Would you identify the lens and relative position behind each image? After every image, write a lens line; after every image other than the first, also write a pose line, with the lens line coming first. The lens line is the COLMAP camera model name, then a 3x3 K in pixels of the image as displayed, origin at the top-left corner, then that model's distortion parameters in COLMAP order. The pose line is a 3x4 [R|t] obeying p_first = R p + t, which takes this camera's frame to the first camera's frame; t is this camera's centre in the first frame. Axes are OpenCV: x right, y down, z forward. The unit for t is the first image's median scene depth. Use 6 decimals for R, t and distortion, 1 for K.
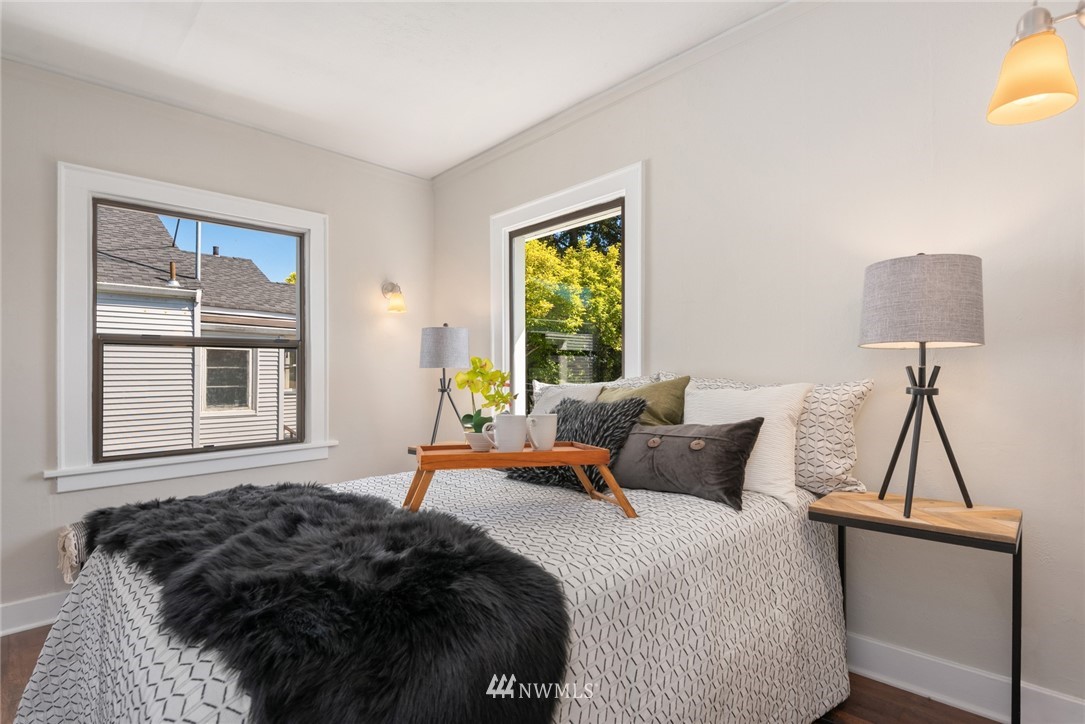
lens RADIAL K [[537.0, 0, 544.7], [0, 537.0, 368.4], [0, 0, 1]] dist [0.012843, -0.011211]
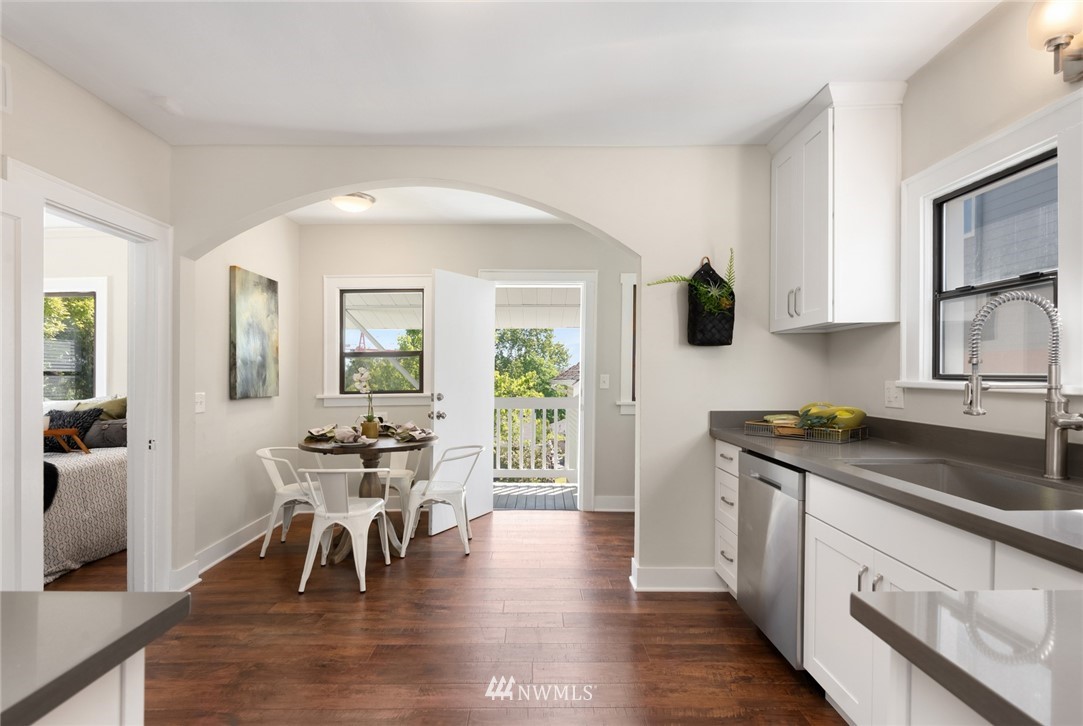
lens RADIAL K [[550.9, 0, 538.6], [0, 550.9, 366.4], [0, 0, 1]] dist [-0.002535, -0.001049]
pose [[0.709499, 0.008411, 0.704656, -0.120054], [-0.001759, 0.999947, -0.010164, -0.086201], [-0.704704, 0.005971, 0.709476, -1.696932]]
